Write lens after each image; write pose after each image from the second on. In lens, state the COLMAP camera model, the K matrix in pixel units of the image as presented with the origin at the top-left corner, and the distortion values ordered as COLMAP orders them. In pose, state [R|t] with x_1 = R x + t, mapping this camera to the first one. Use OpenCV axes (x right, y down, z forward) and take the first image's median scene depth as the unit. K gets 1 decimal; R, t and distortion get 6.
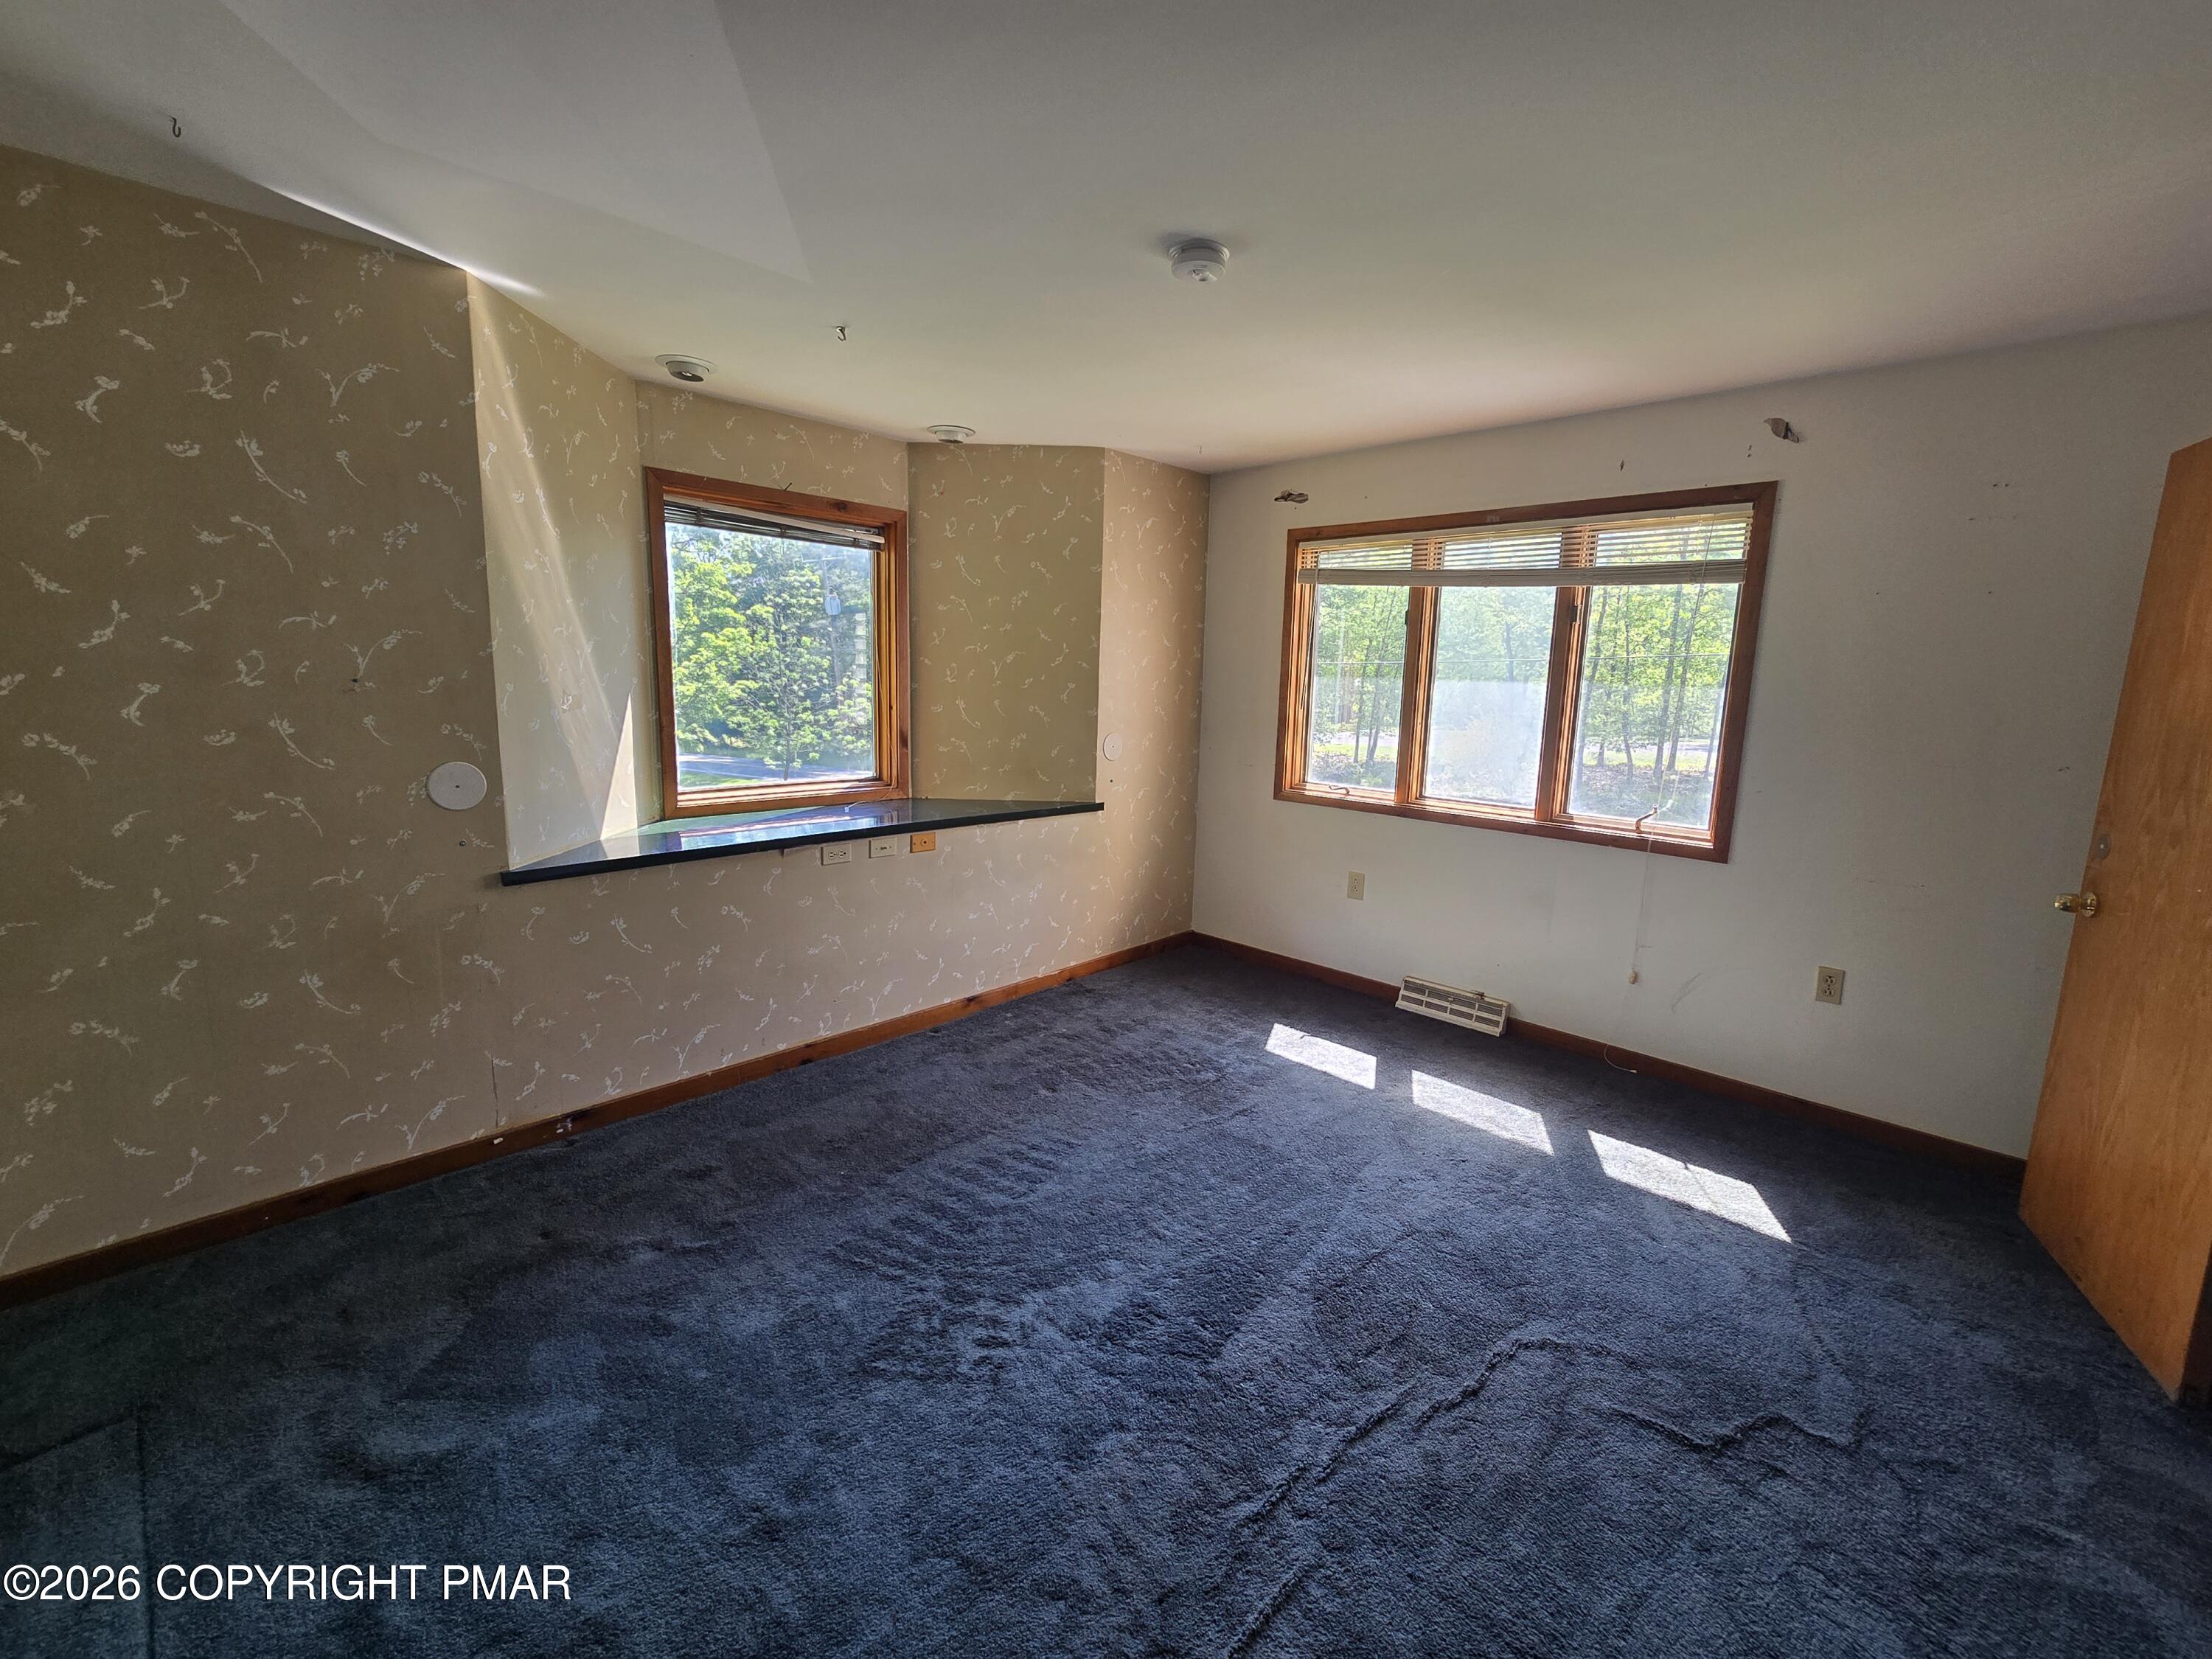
lens RADIAL K [[907.7, 0, 1118.0], [0, 907.7, 820.8], [0, 0, 1]] dist [-0.007444, 0.002307]
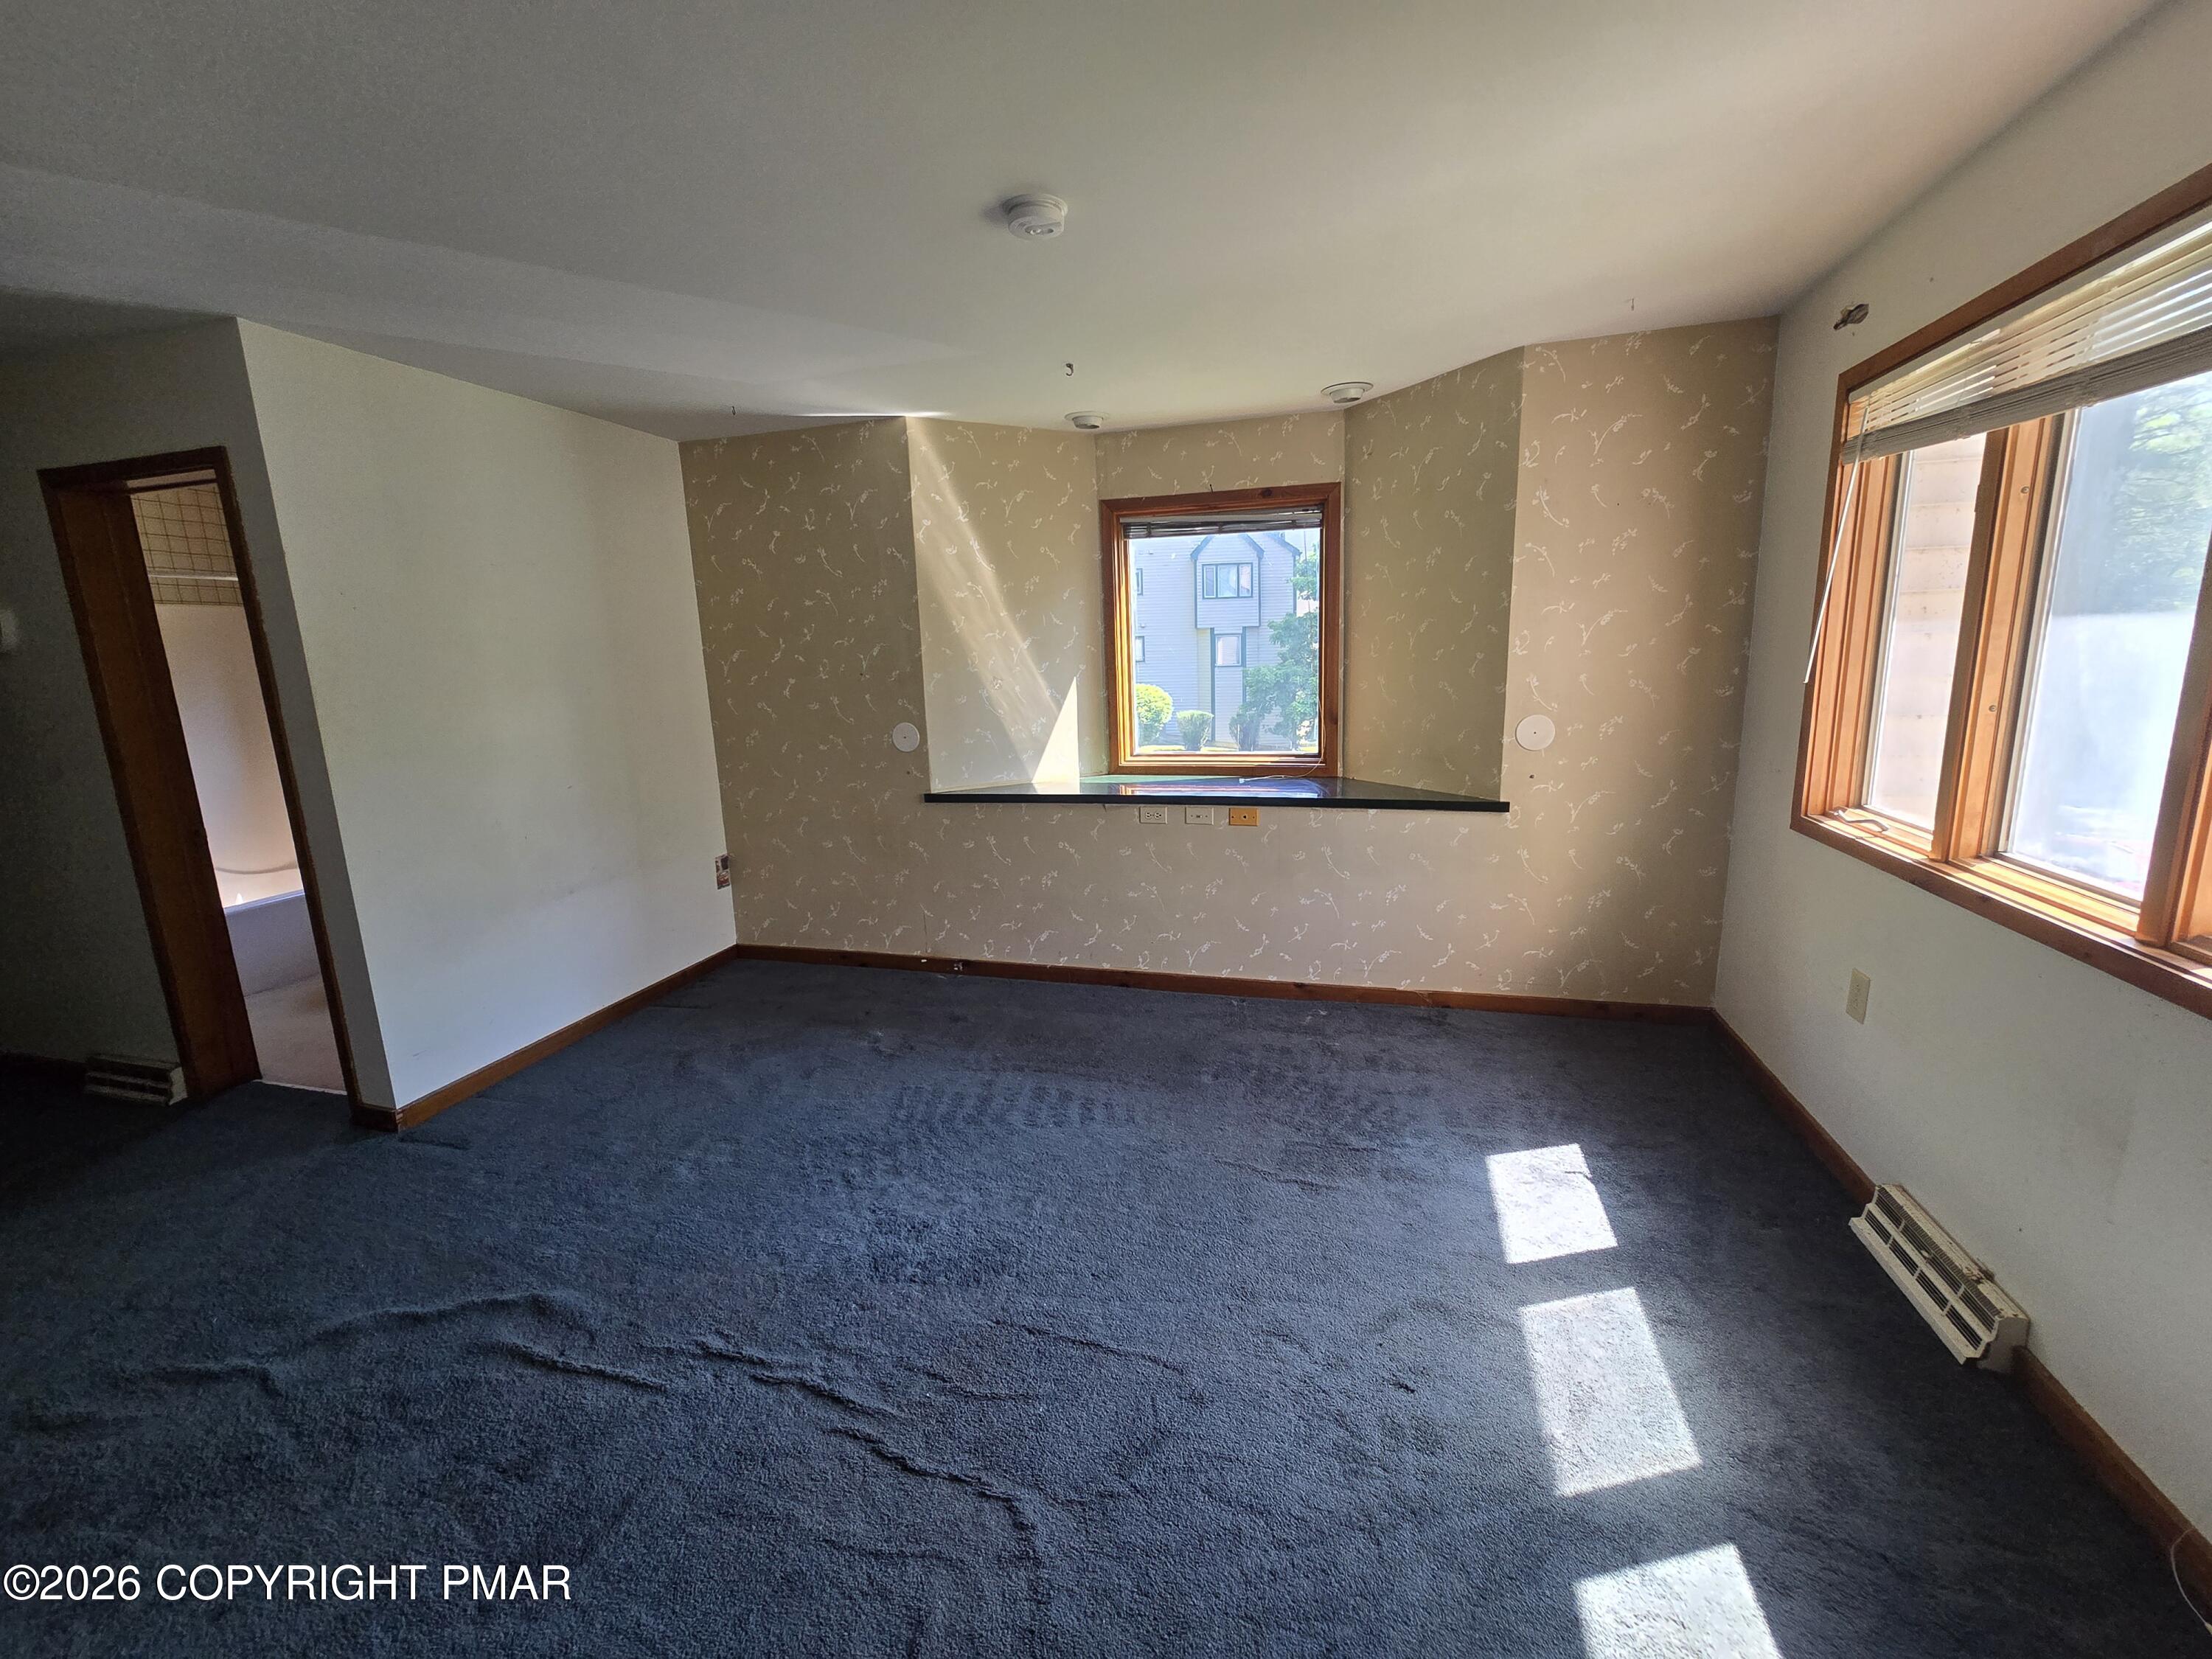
lens RADIAL K [[907.7, 0, 1116.6], [0, 907.7, 823.6], [0, 0, 1]] dist [-0.007444, 0.002307]
pose [[0.468530, 0.125105, -0.874544, 0.716521], [-0.097908, 0.991178, 0.089336, -0.053712], [0.878005, 0.043768, 0.476646, 0.444712]]
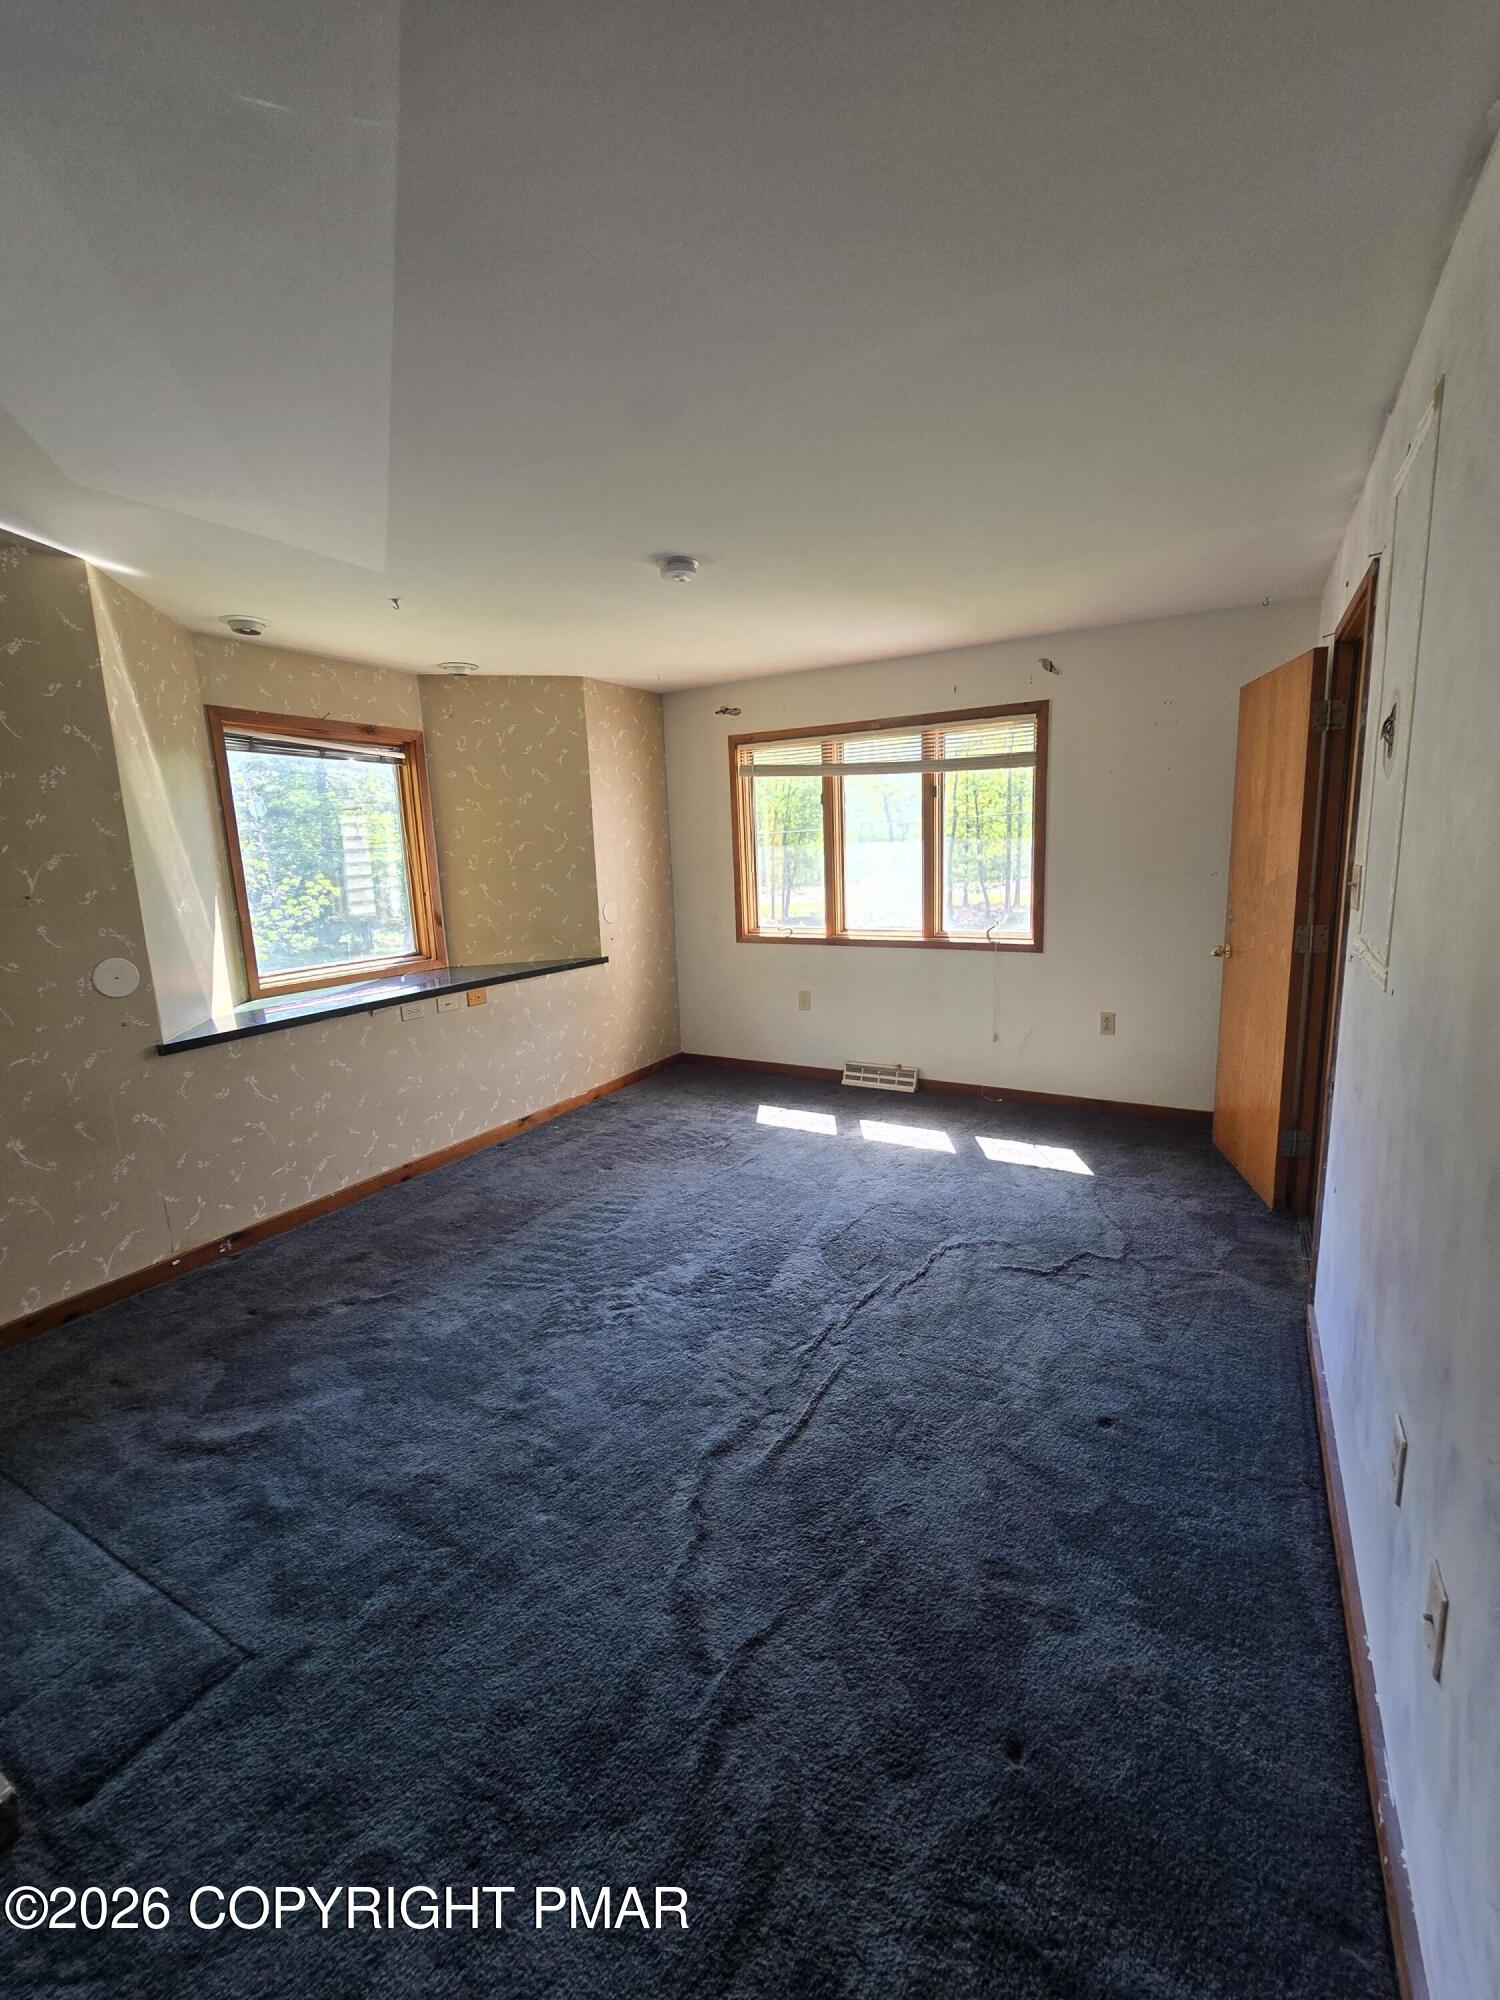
lens RADIAL K [[820.7, 0, 760.9], [0, 820.7, 1000.2], [0, 0, 1]] dist [-0.007444, 0.002307]
pose [[0.966981, -0.105356, 0.232051, -0.113111], [0.100632, 0.994405, 0.032140, 0.035379], [-0.234138, -0.007727, 0.972173, -0.230346]]
